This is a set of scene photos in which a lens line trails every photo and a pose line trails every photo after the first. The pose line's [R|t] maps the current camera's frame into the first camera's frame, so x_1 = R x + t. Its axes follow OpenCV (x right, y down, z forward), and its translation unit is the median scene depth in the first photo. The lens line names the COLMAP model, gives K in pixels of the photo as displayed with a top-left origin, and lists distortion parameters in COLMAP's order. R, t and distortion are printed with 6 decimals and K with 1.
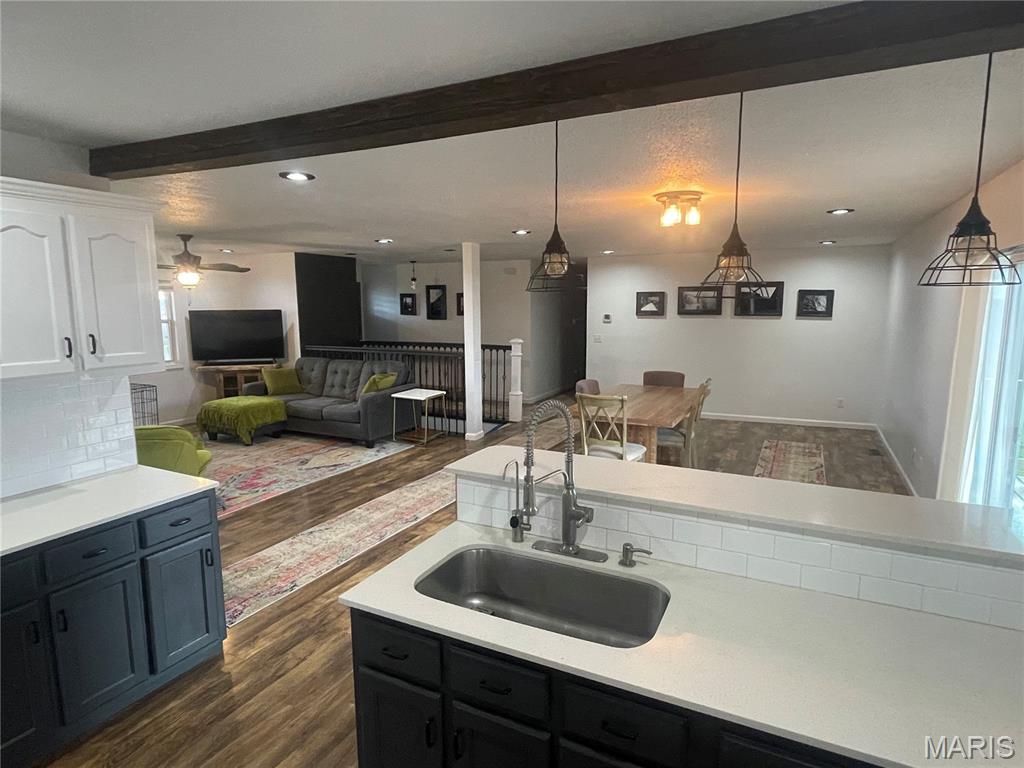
lens RADIAL K [[568.5, 0, 512.9], [0, 568.5, 382.5], [0, 0, 1]] dist [0.001902, -0.000381]
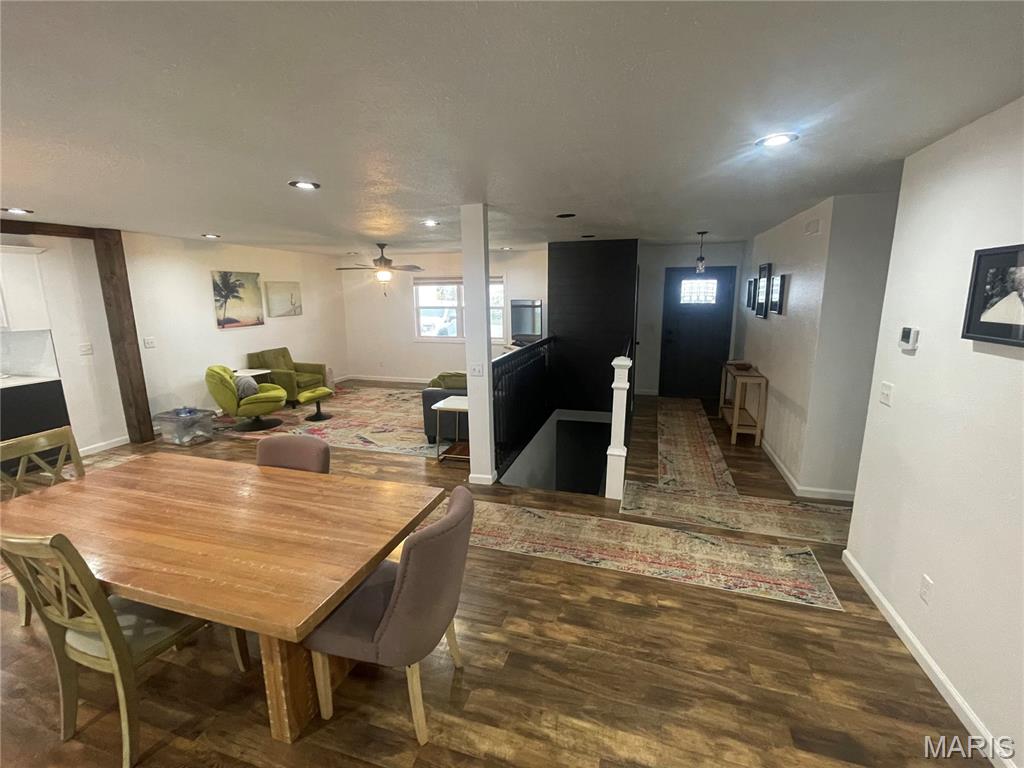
lens RADIAL K [[449.4, 0, 512.5], [0, 449.4, 384.6], [0, 0, 1]] dist [0.015764, 0.000118]
pose [[0.171060, 0.192781, -0.966216, 0.567724], [-0.131963, 0.976318, 0.171434, -0.152512], [0.976383, 0.098179, 0.192448, 1.097667]]
